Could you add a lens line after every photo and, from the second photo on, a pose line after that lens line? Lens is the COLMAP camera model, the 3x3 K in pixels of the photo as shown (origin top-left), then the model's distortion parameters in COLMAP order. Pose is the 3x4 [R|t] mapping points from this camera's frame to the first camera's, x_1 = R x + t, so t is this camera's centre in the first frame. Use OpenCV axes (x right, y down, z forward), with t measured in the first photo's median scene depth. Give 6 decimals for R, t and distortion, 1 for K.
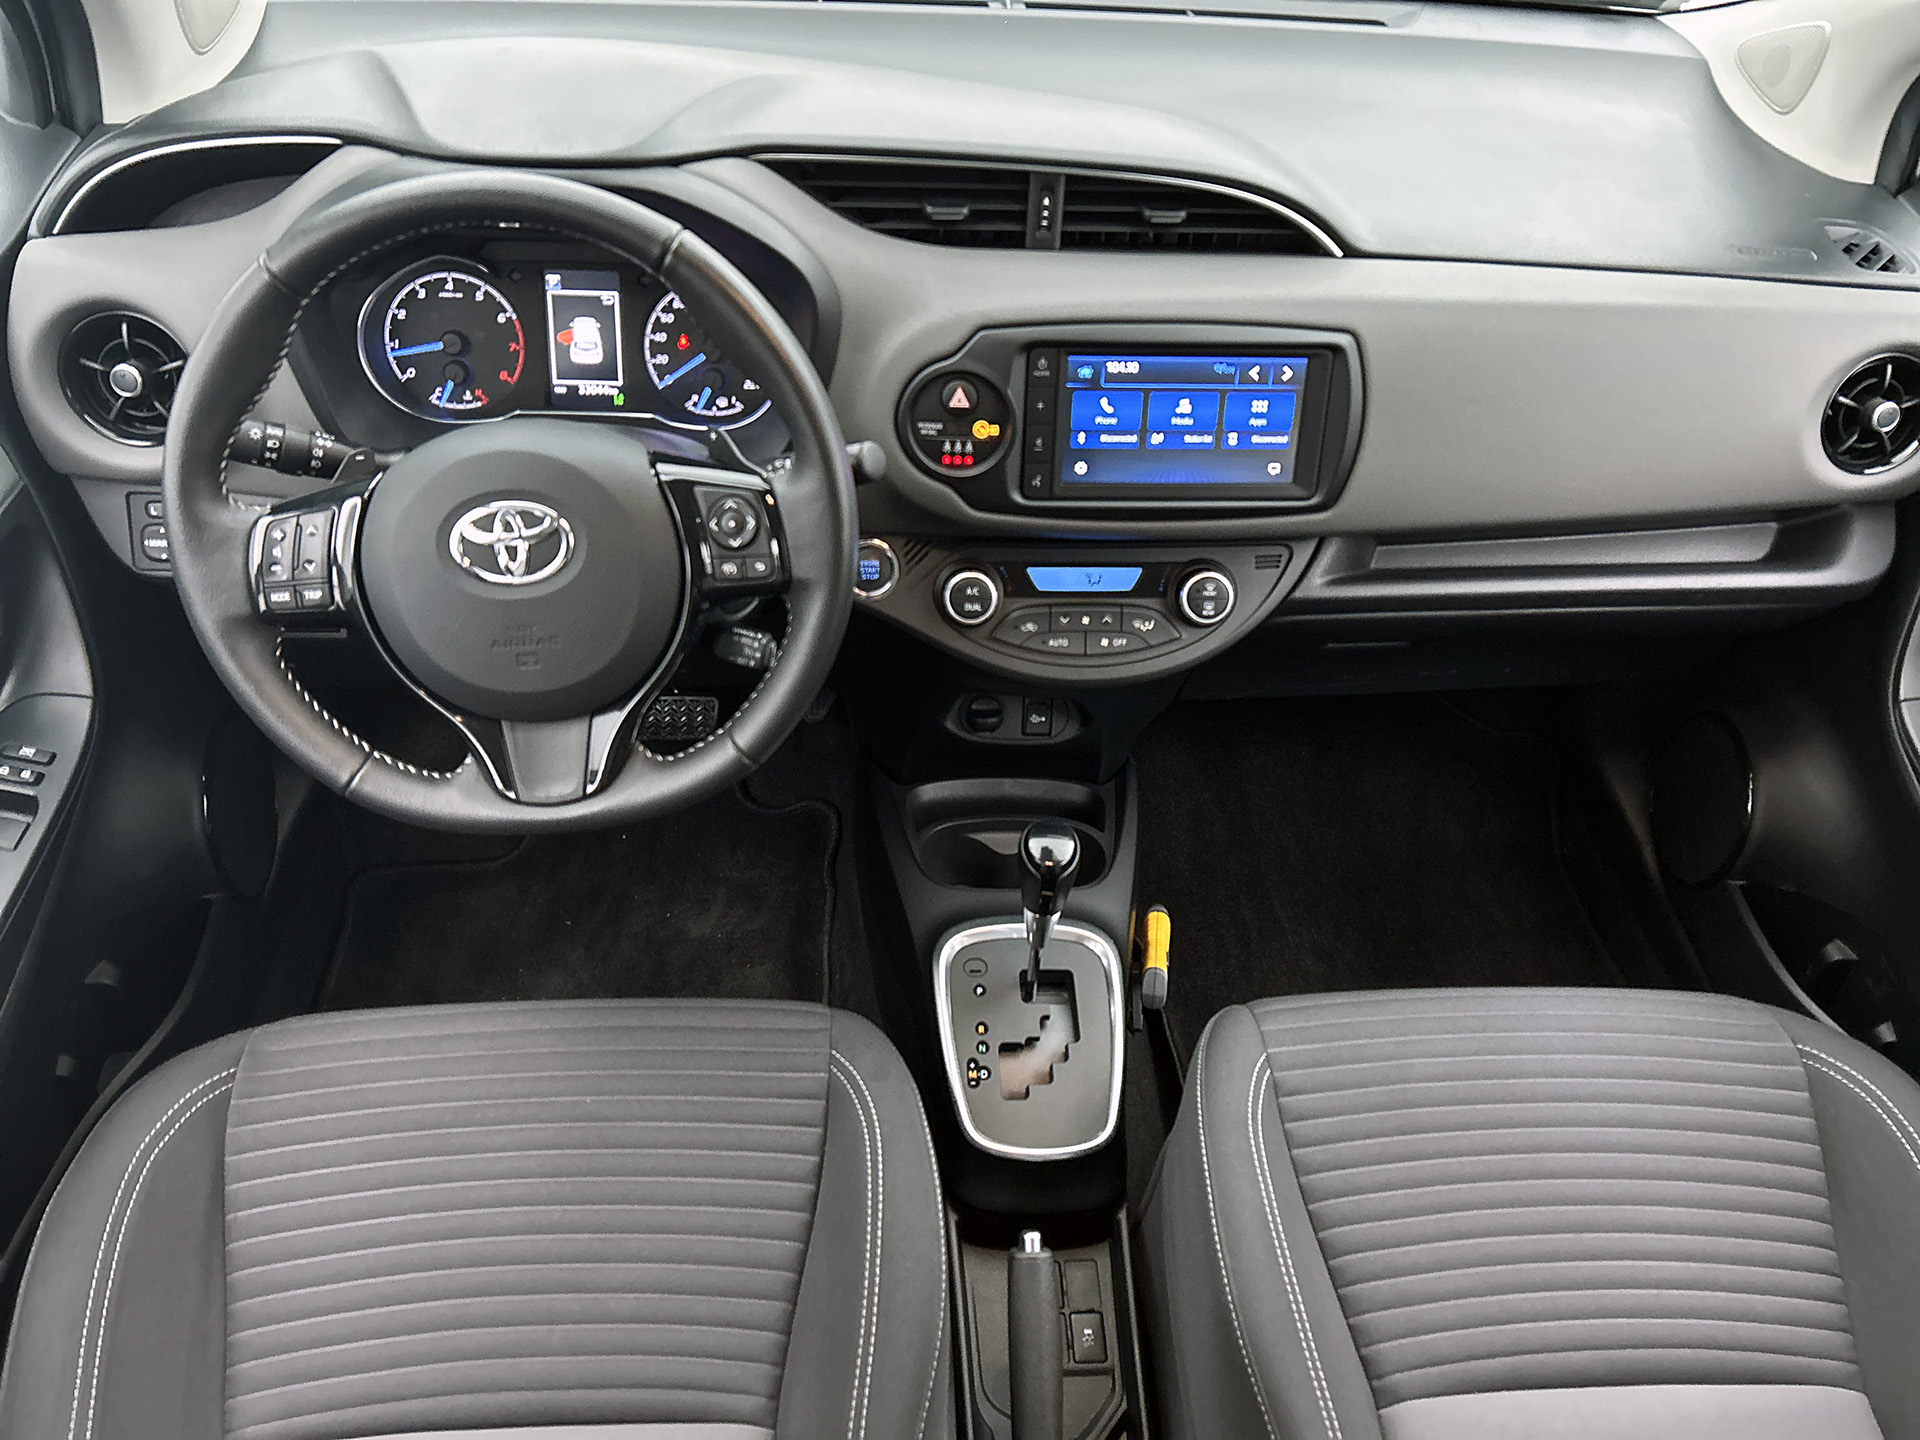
lens RADIAL K [[1458.3, 0, 960.0], [0, 1458.3, 720.0], [0, 0, 1]] dist [0.079233, -0.127421]
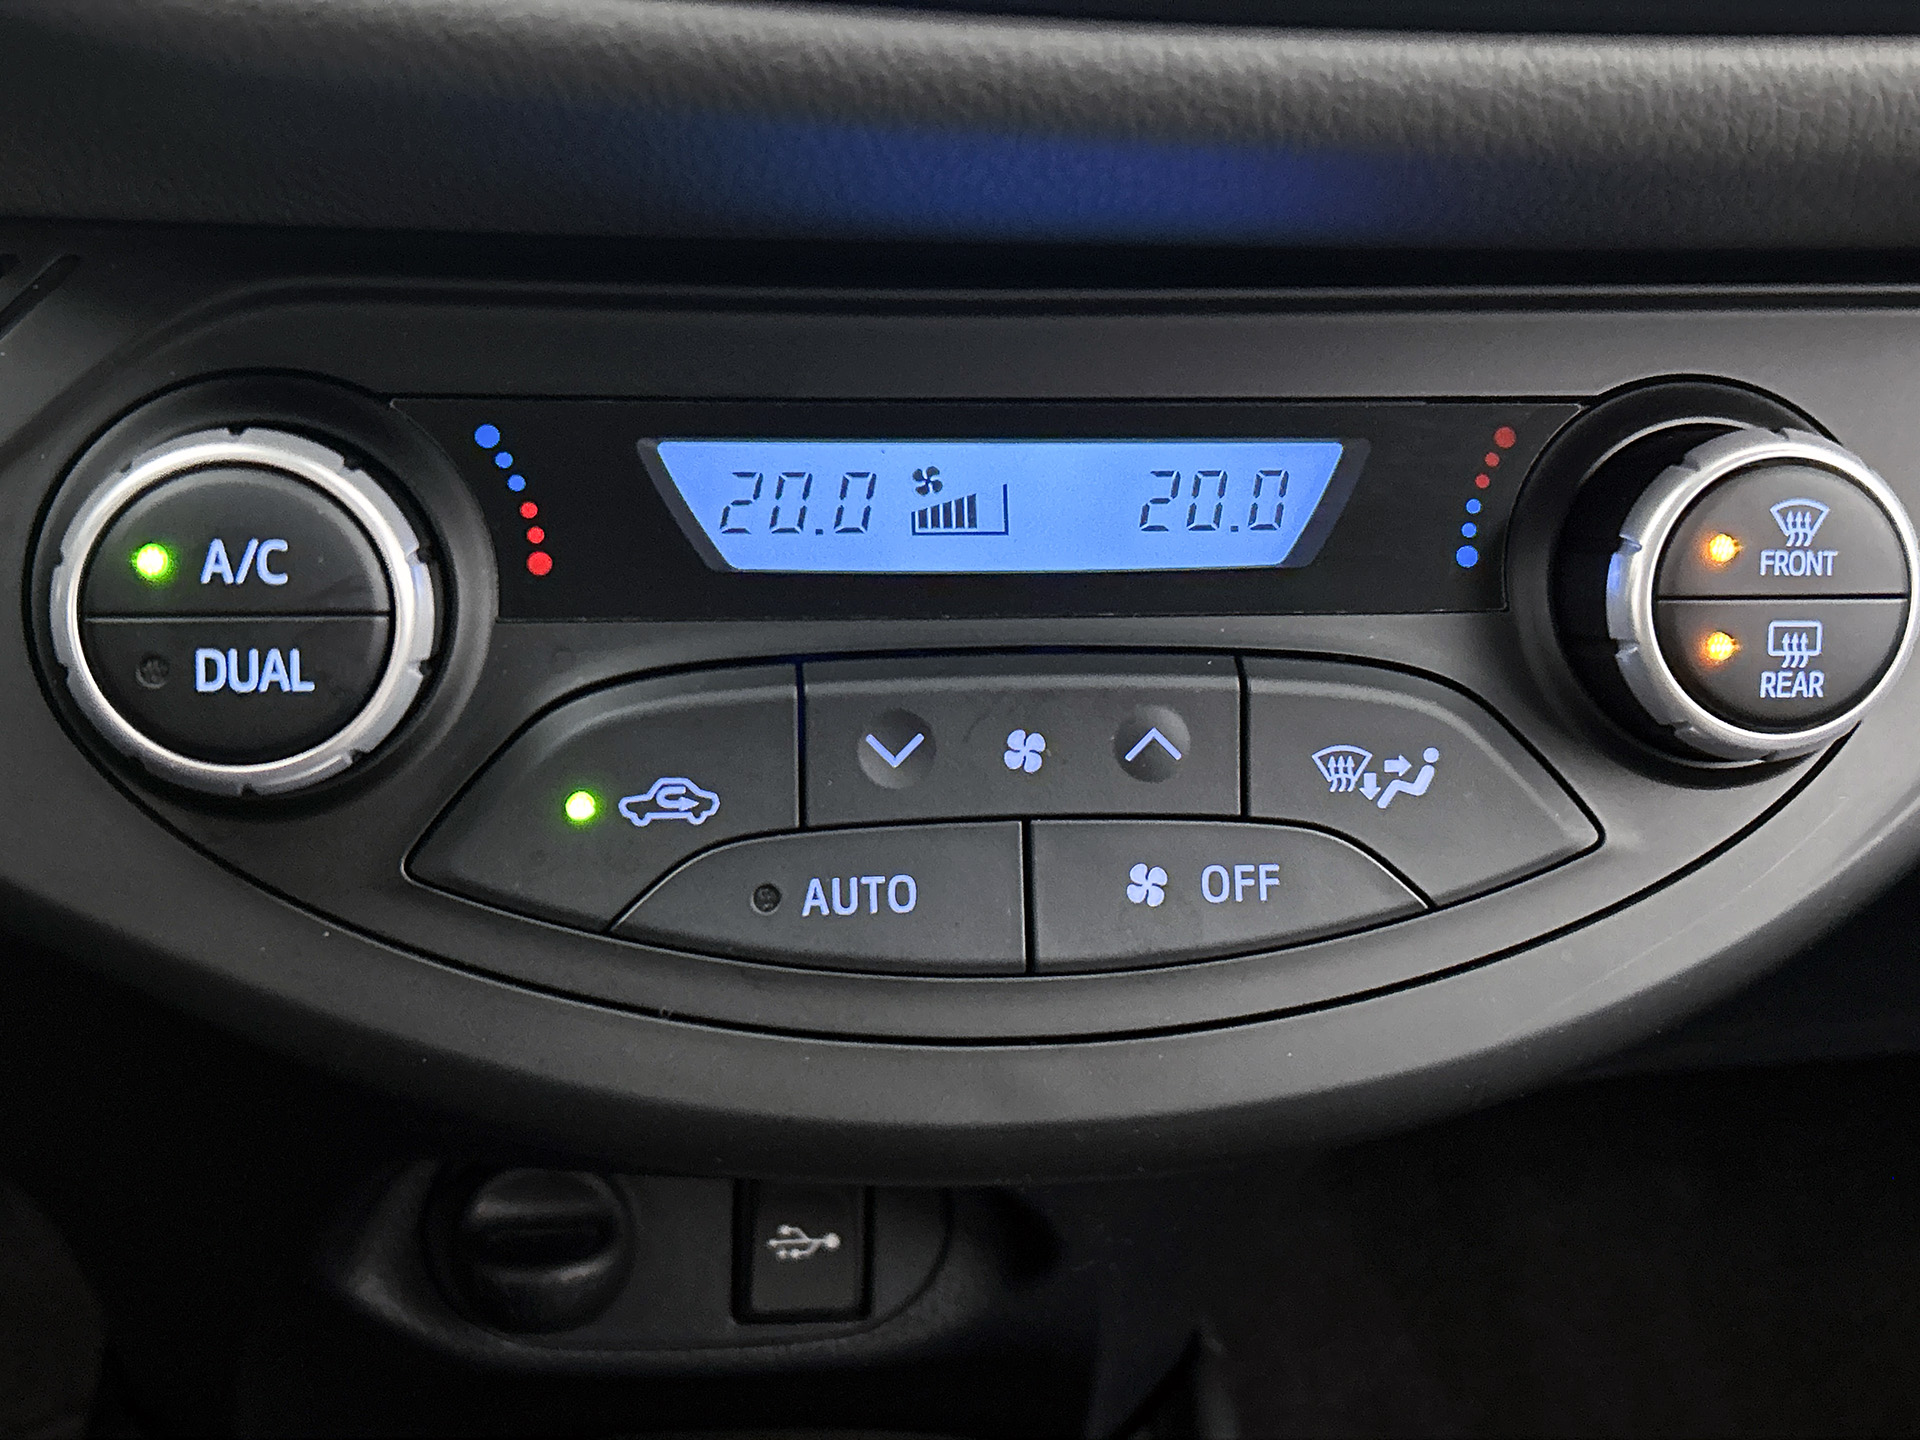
lens RADIAL K [[2288.7, 0, 960.0], [0, 2288.7, 720.0], [0, 0, 1]] dist [0.352770, -1.281707]
pose [[0.996881, -0.020973, 0.076080, 0.061495], [0.029001, 0.993943, -0.106004, -0.046789], [-0.073396, 0.107880, 0.991451, 0.773513]]
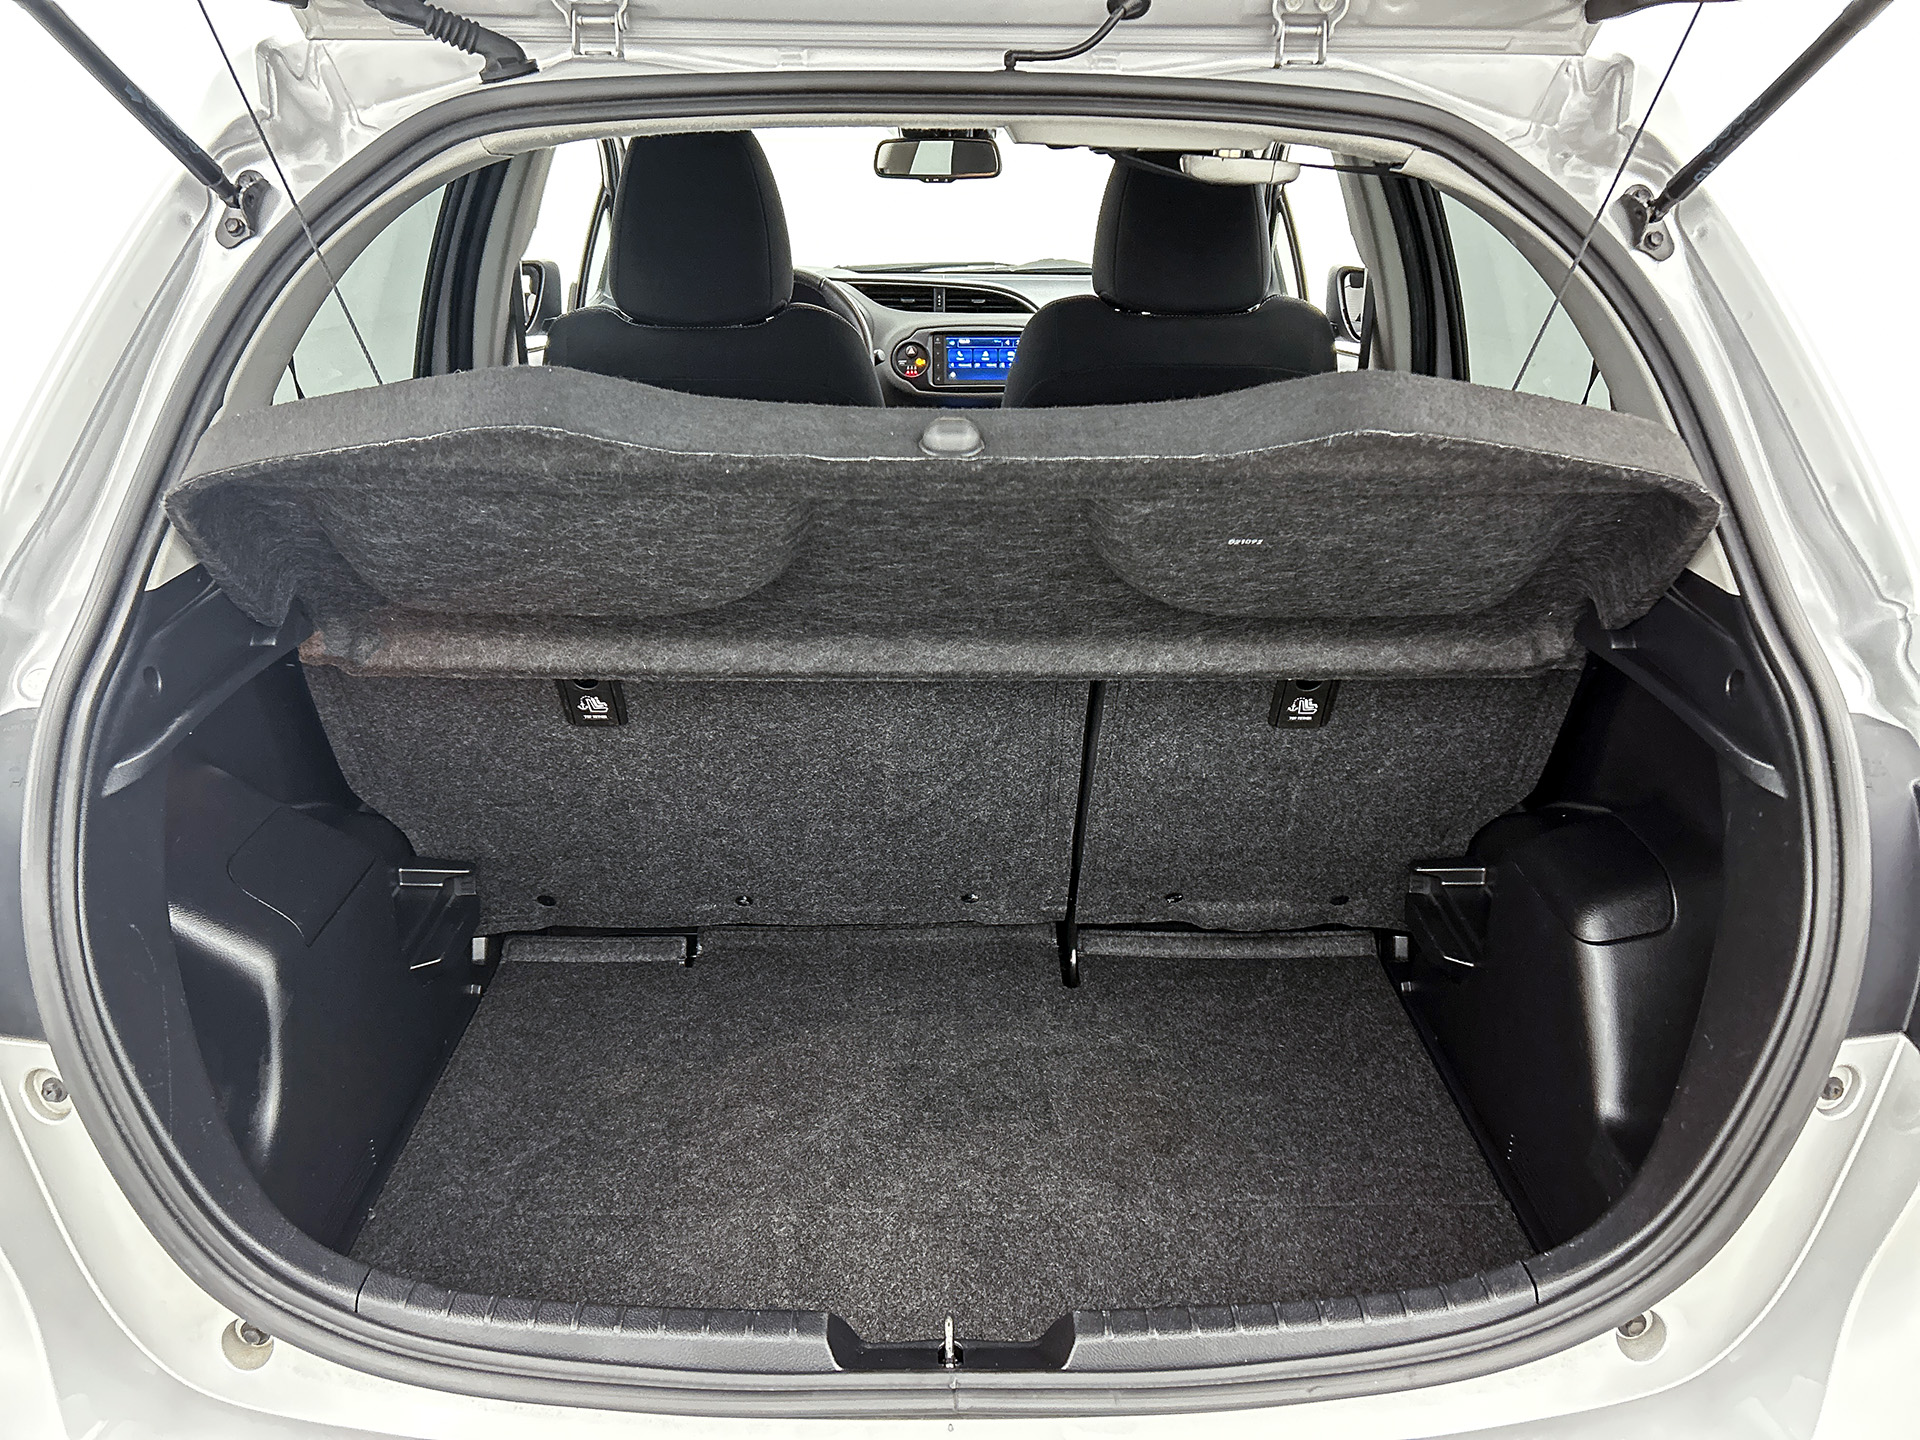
lens RADIAL K [[1446.3, 0, 960.0], [0, 1446.3, 720.0], [0, 0, 1]] dist [0.115903, -0.271143]
pose [[0.997744, -0.025059, -0.062275, 0.257531], [0.001850, 0.937624, -0.347645, 1.483976], [0.067102, 0.346746, 0.935556, -1.502304]]
